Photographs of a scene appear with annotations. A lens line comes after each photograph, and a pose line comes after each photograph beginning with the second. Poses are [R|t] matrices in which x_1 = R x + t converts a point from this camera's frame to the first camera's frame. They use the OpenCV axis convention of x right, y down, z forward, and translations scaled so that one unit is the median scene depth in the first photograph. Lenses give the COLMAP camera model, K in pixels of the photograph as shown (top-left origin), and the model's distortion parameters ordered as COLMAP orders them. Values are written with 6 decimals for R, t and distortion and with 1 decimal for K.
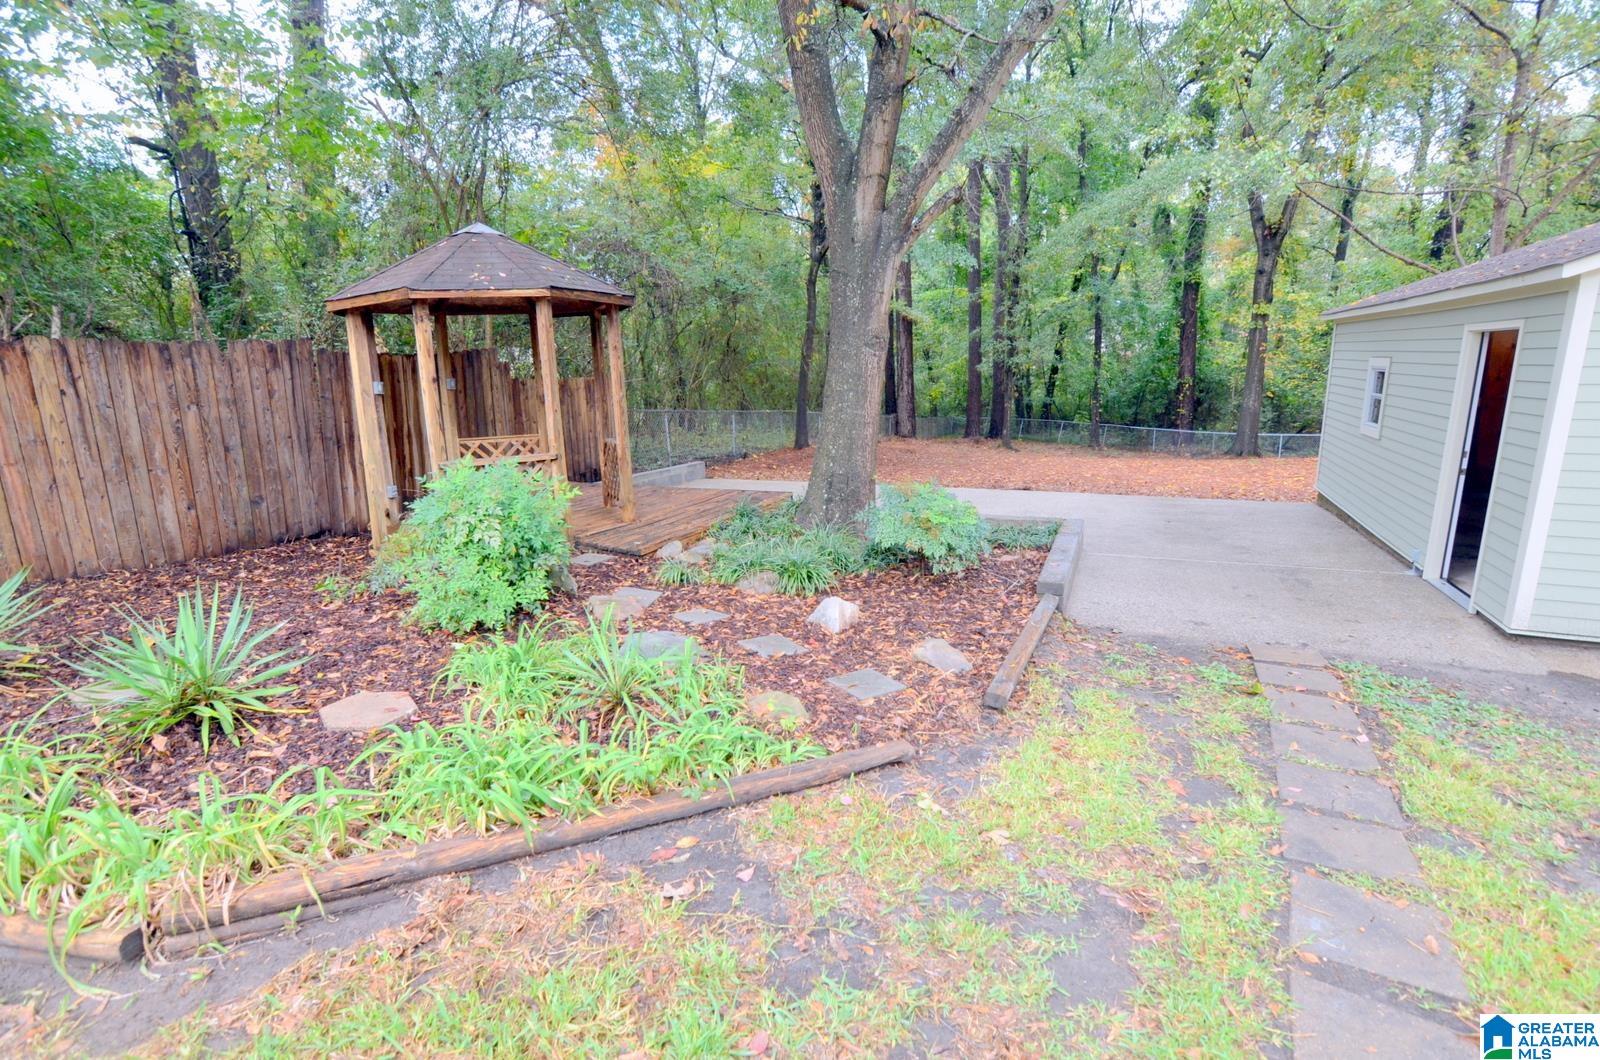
lens RADIAL K [[778.2, 0, 800.7], [0, 778.2, 543.5], [0, 0, 1]] dist [-0.033723, 0.011883]
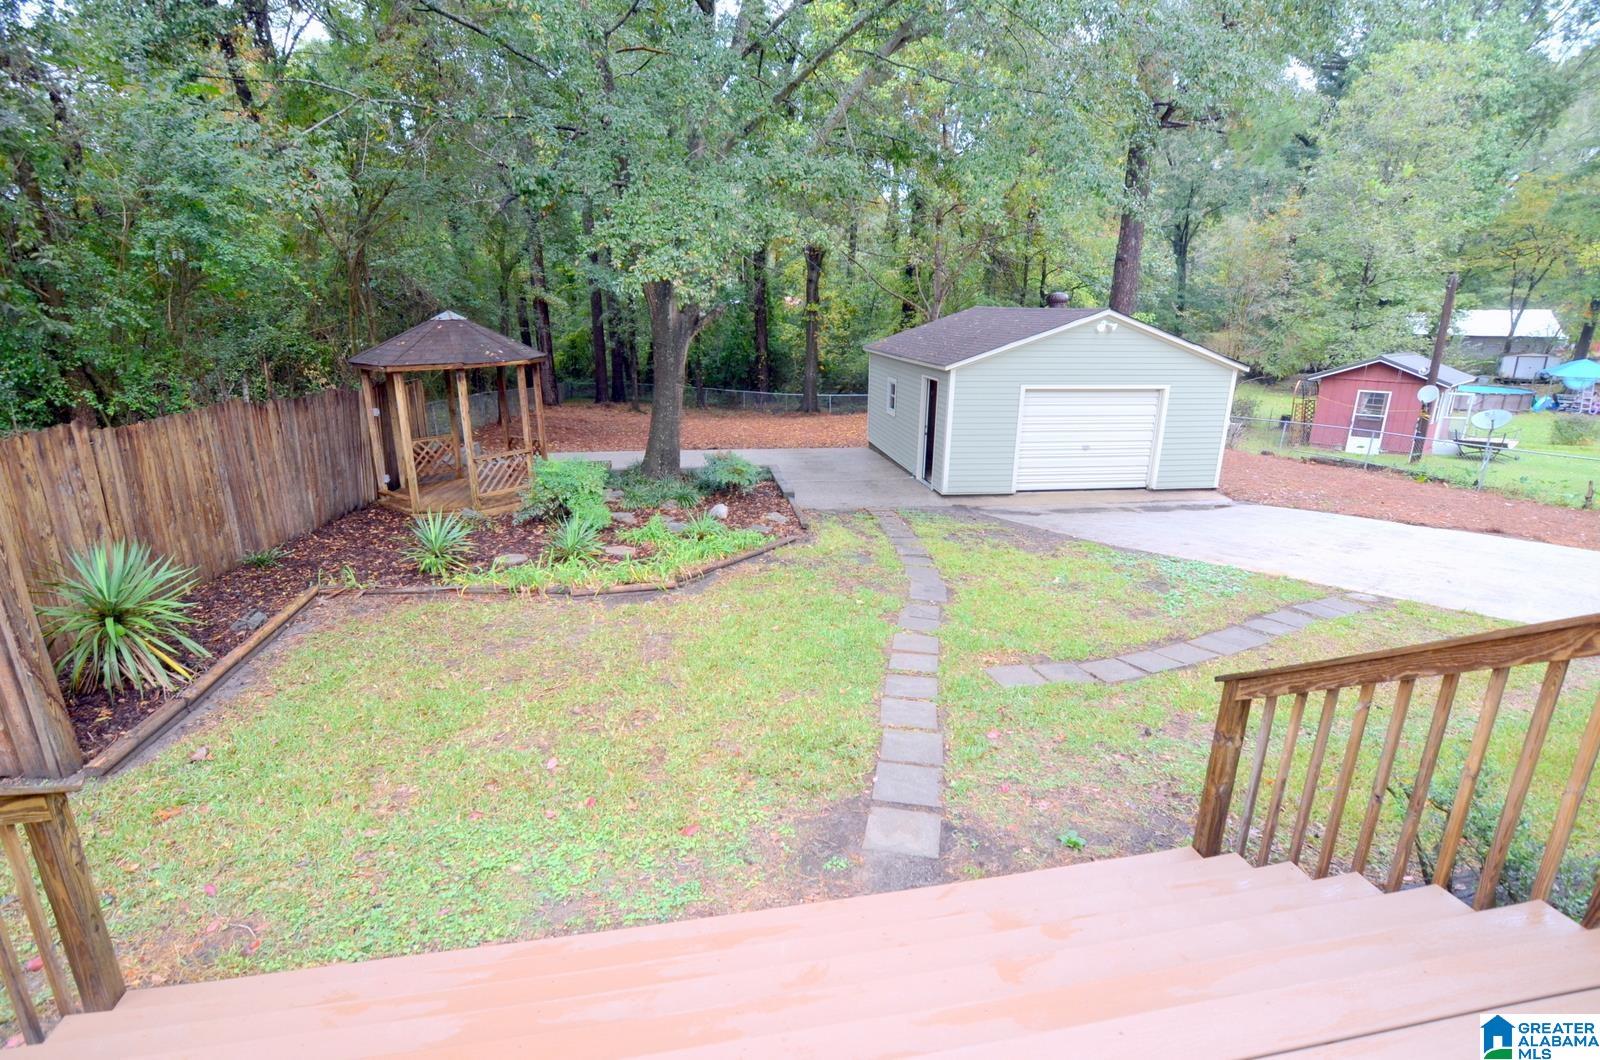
lens RADIAL K [[778.2, 0, 800.7], [0, 778.2, 543.5], [0, 0, 1]] dist [-0.033723, 0.011883]
pose [[0.857295, -0.120900, 0.500428, -0.189862], [0.089726, 0.992246, 0.086008, 0.001096], [-0.506946, -0.028833, 0.861496, -0.236394]]
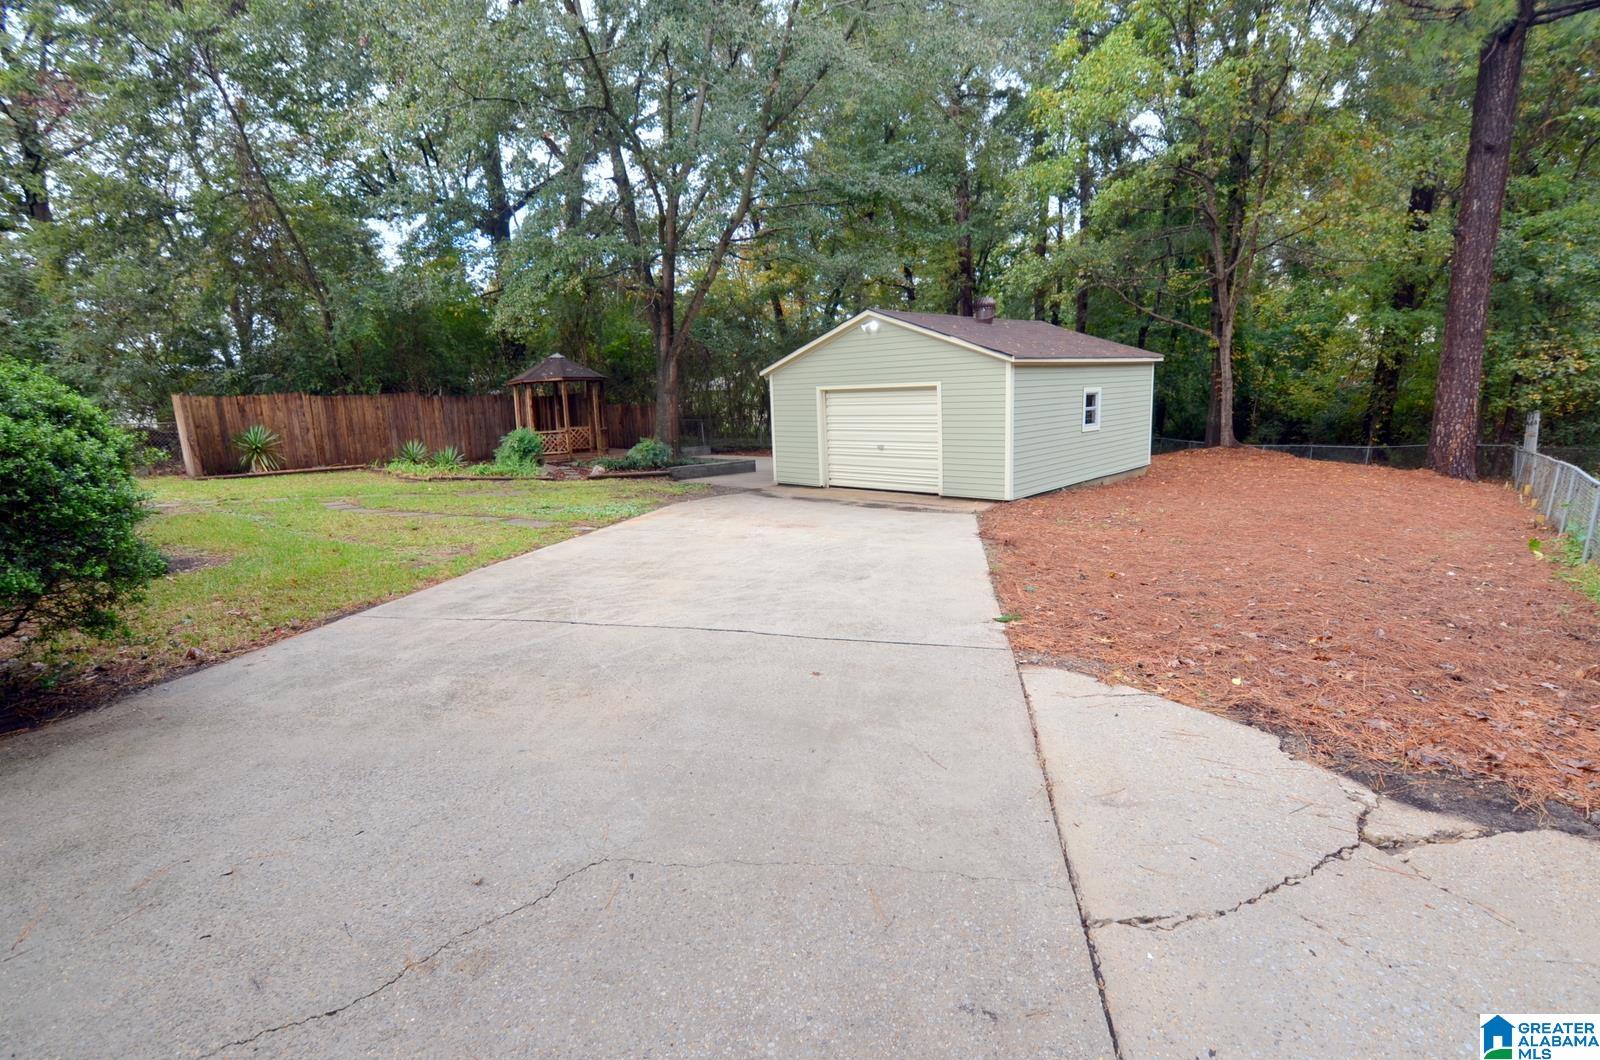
lens RADIAL K [[778.2, 0, 800.7], [0, 778.2, 543.5], [0, 0, 1]] dist [-0.033723, 0.011883]
pose [[0.929179, 0.060450, -0.364654, 0.455748], [-0.070211, 0.997440, -0.013554, 0.082810], [0.362901, 0.038197, 0.931045, -0.404370]]
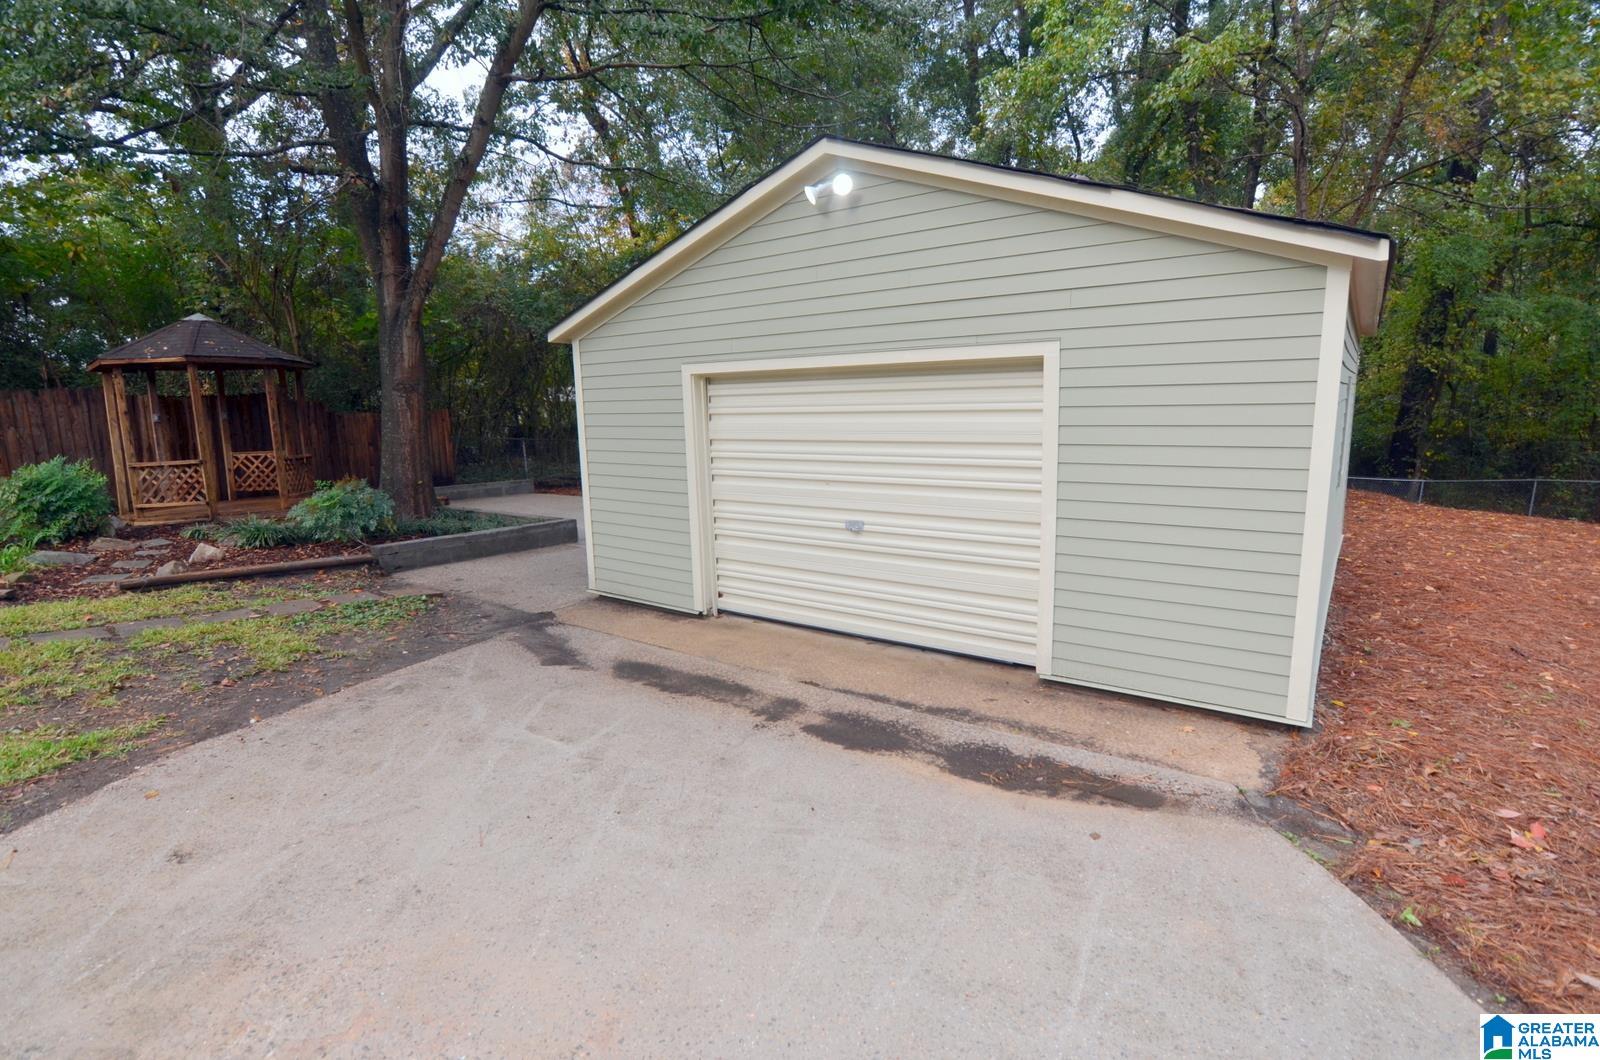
lens RADIAL K [[778.2, 0, 800.7], [0, 778.2, 543.5], [0, 0, 1]] dist [-0.033723, 0.011883]
pose [[0.972520, 0.042360, -0.228932, 0.329897], [-0.052492, 0.997885, -0.038345, 0.012790], [0.226824, 0.049309, 0.972687, -0.058783]]
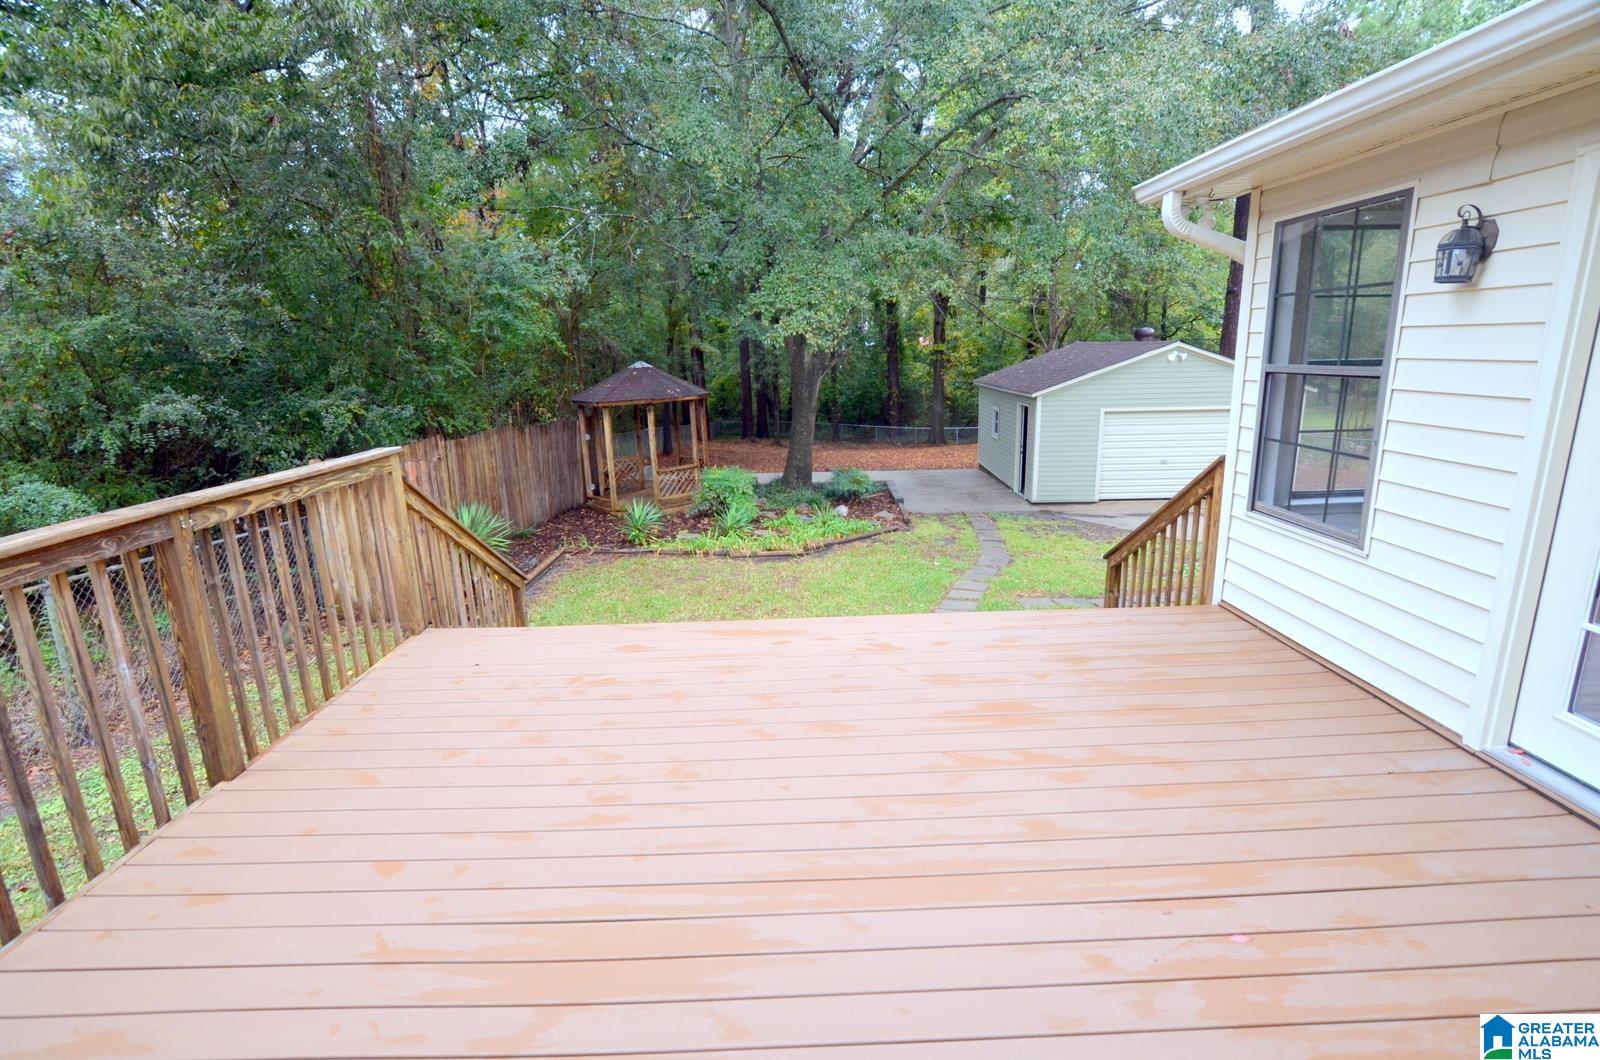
lens RADIAL K [[778.2, 0, 800.7], [0, 778.2, 543.5], [0, 0, 1]] dist [-0.033723, 0.011883]
pose [[0.933733, -0.089360, 0.346638, -0.232133], [0.087564, 0.995940, 0.020874, 0.027698], [-0.347096, 0.010862, 0.937767, -0.354113]]
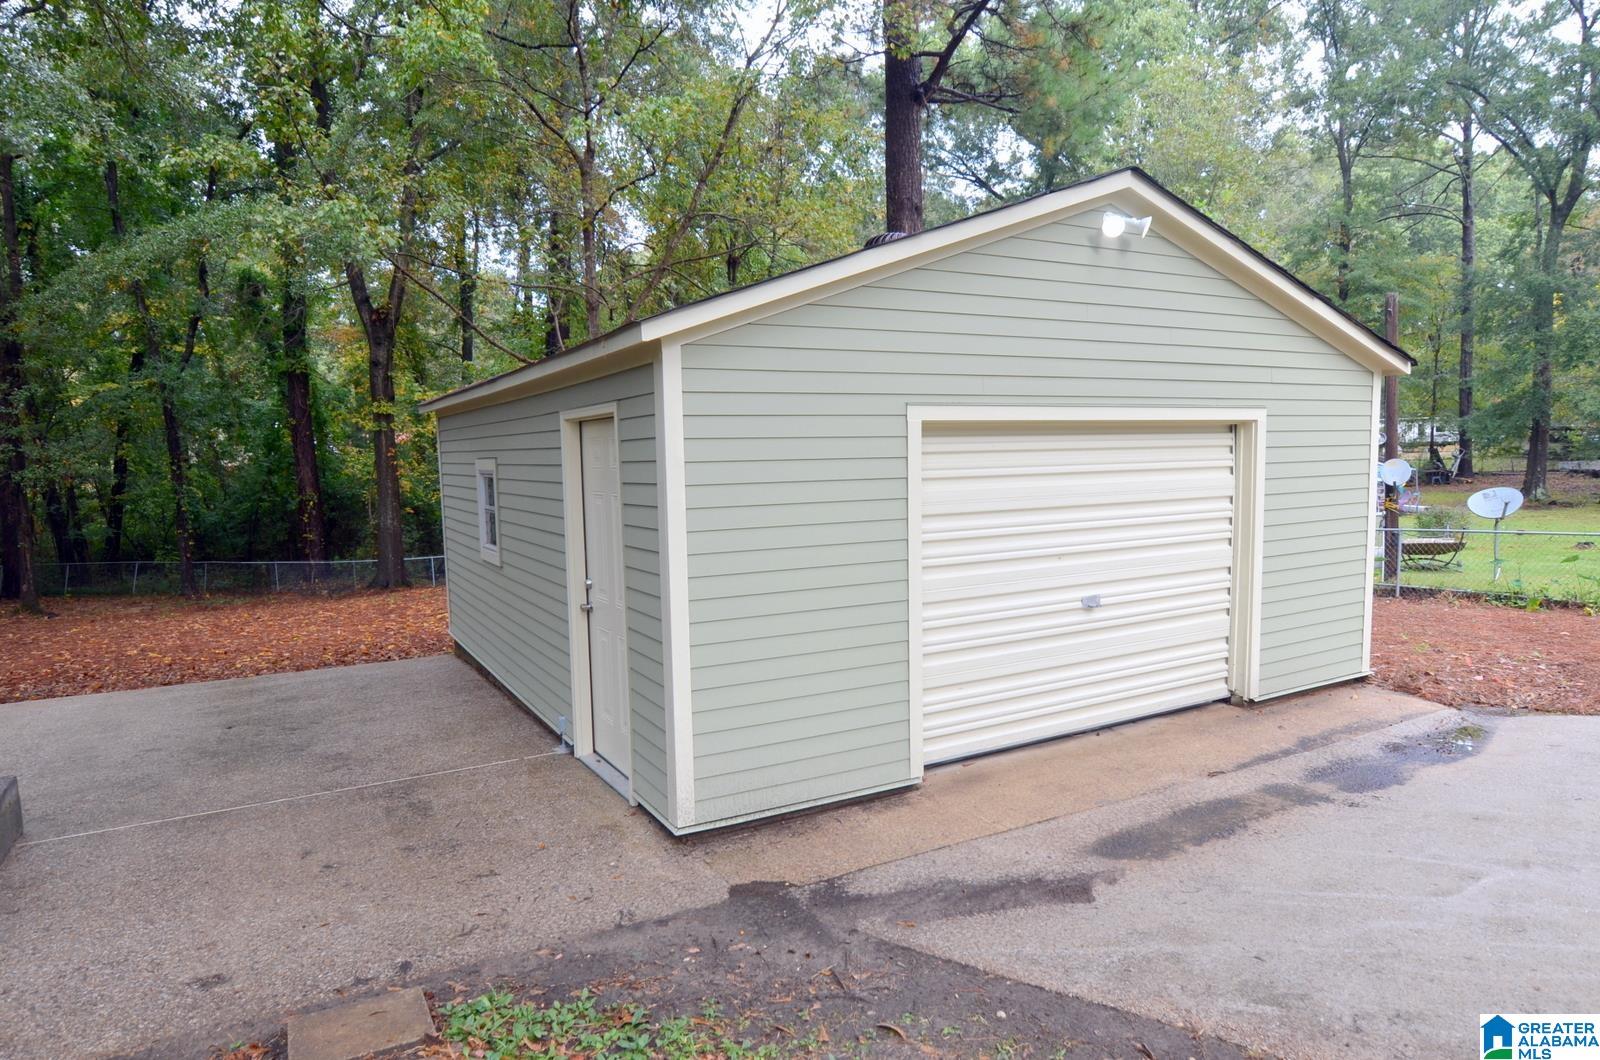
lens RADIAL K [[963.0, 0, 800.7], [0, 963.0, 544.8], [0, 0, 1]] dist [-0.023263, -0.000774]
pose [[0.614983, -0.066166, 0.785759, 0.066010], [0.189063, 0.979780, -0.065468, -0.013208], [-0.765539, 0.188820, 0.615058, 0.065388]]
